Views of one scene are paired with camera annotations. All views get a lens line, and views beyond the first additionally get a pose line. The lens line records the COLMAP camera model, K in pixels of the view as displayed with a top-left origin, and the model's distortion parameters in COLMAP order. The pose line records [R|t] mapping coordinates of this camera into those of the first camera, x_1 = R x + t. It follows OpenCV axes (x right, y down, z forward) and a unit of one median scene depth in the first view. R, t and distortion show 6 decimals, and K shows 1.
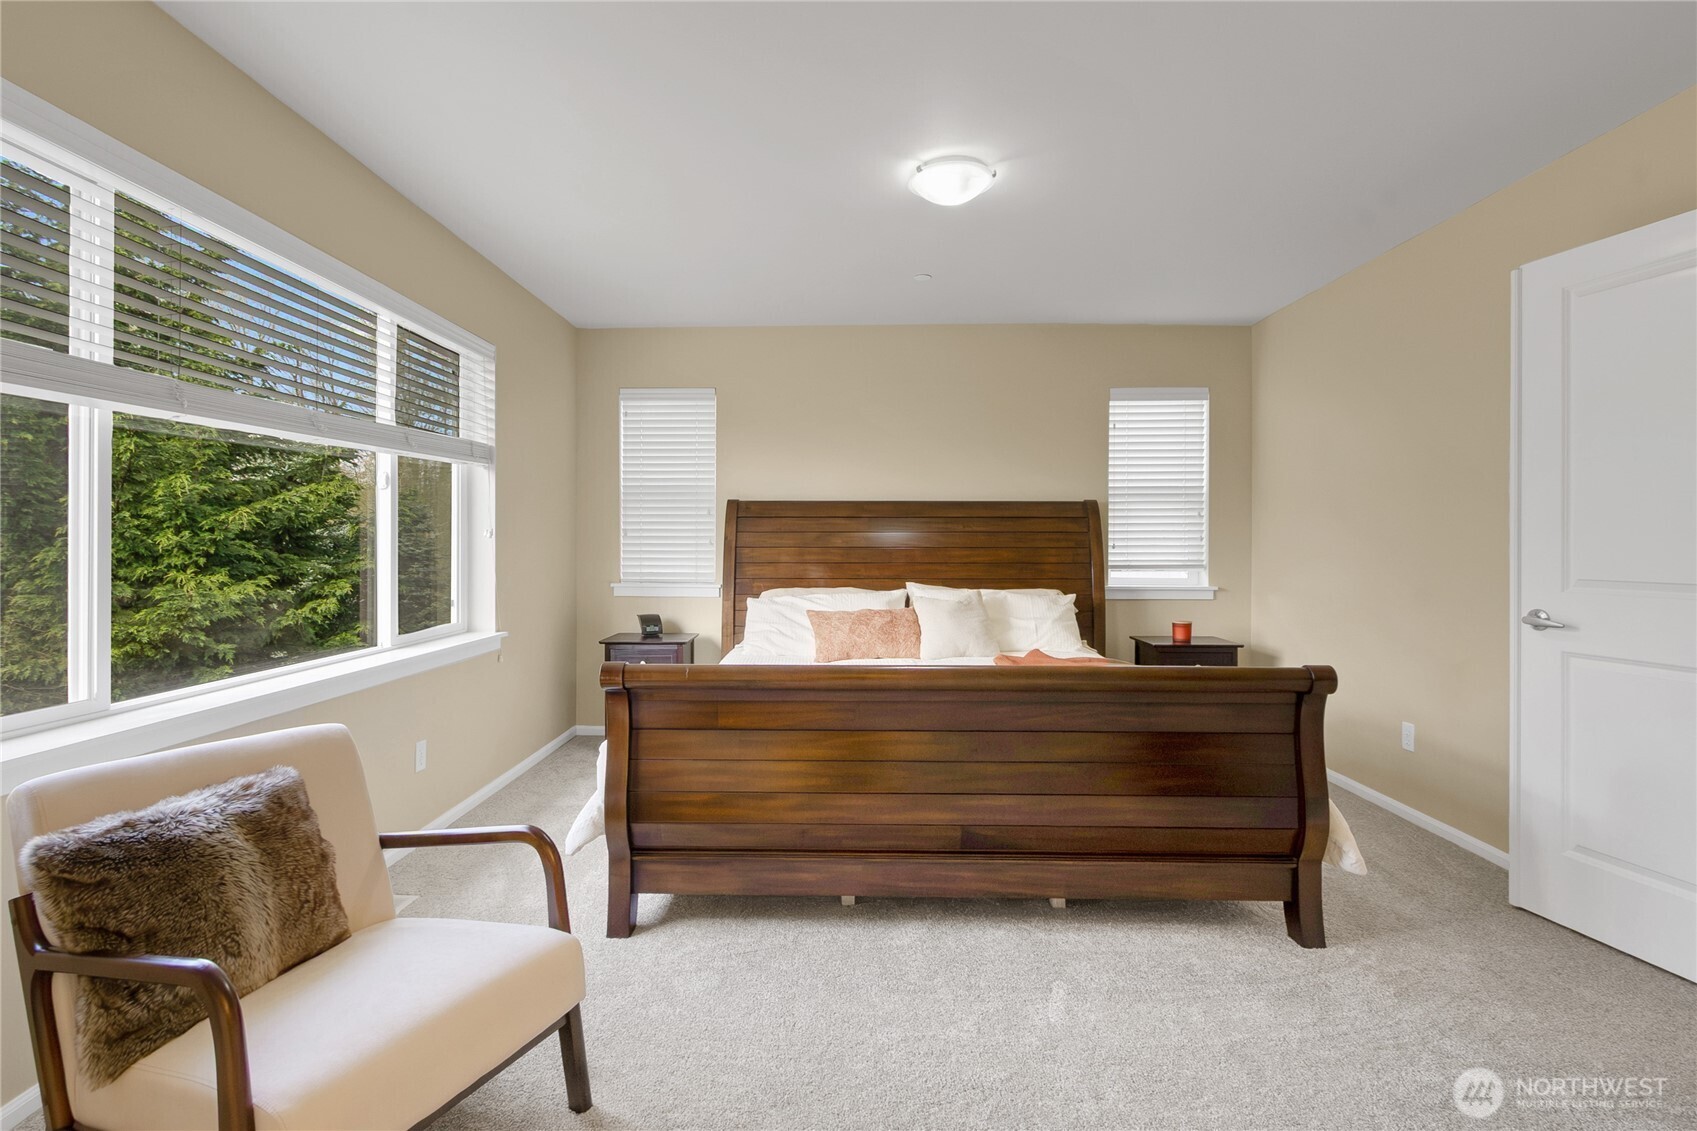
lens RADIAL K [[815.3, 0, 792.4], [0, 815.3, 550.9], [0, 0, 1]] dist [0.003772, -0.000961]
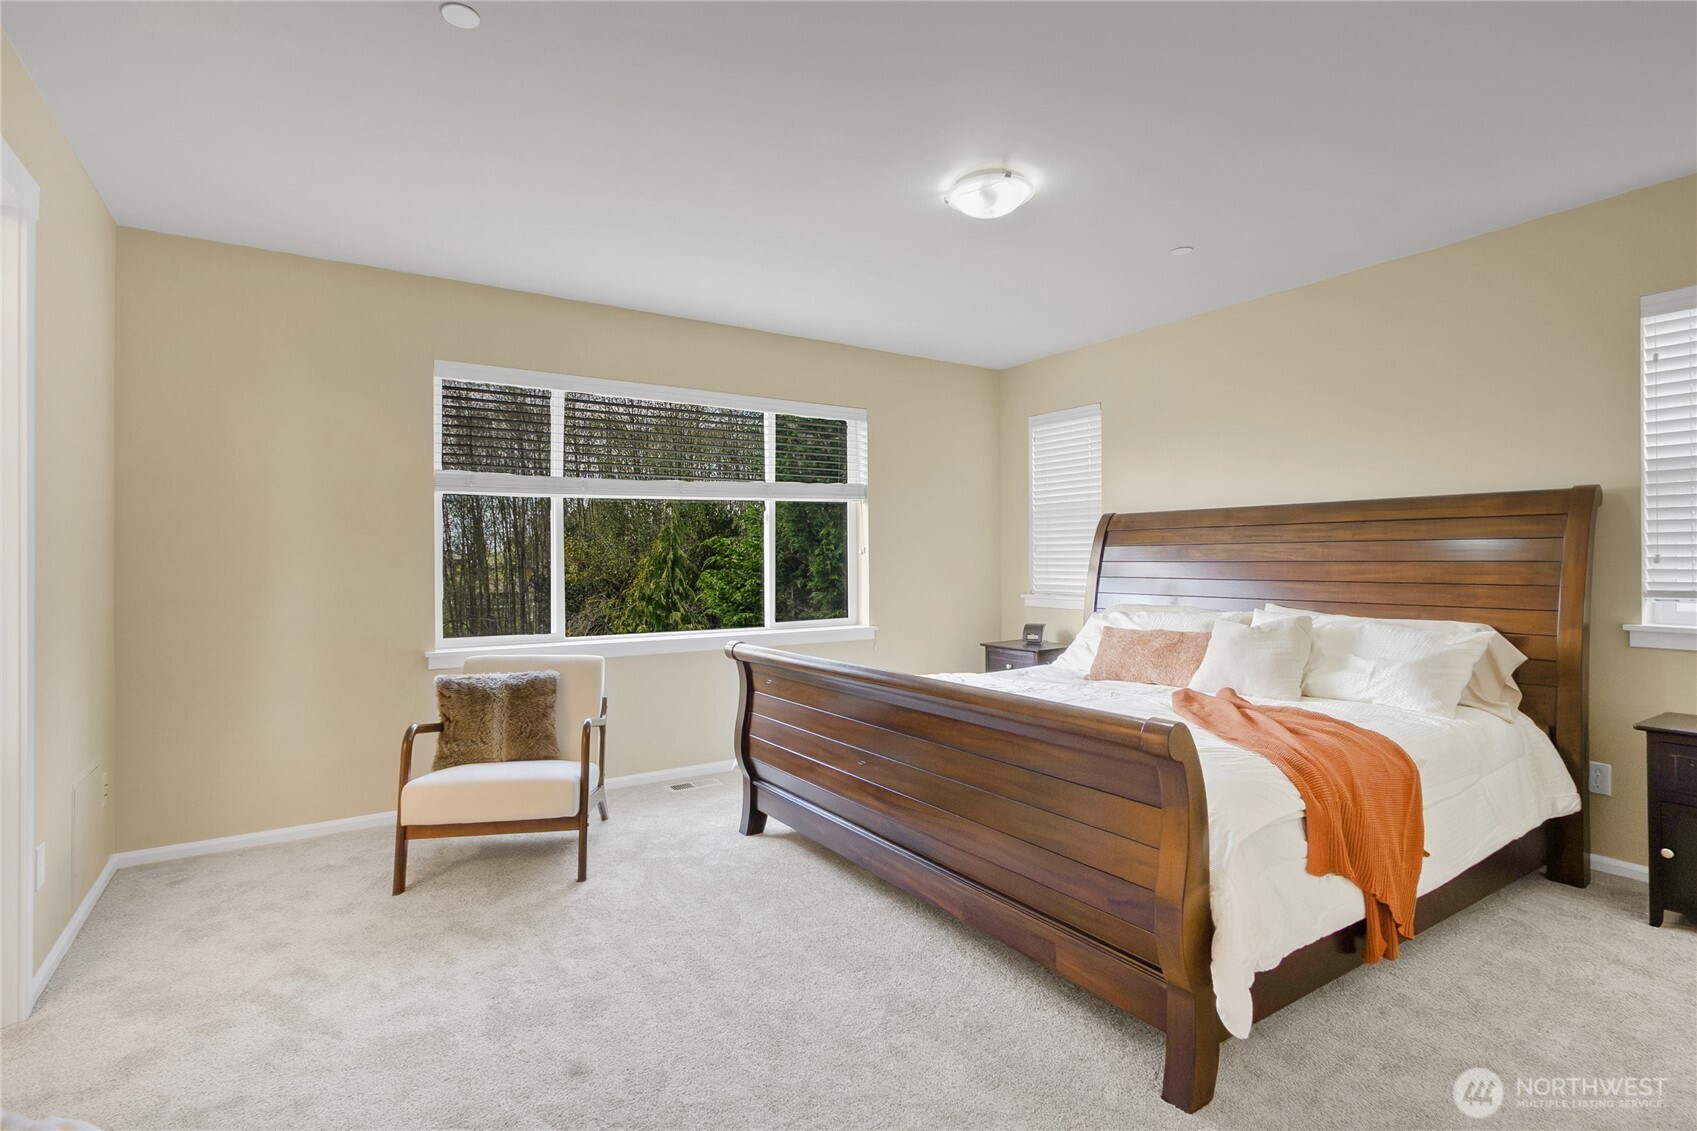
lens RADIAL K [[815.3, 0, 847.0], [0, 815.3, 560.9], [0, 0, 1]] dist [0.003772, -0.000961]
pose [[0.566370, -0.001755, -0.824149, 0.623825], [-0.001971, 0.999992, -0.003484, -0.001008], [0.824149, 0.003598, 0.566362, 0.194693]]
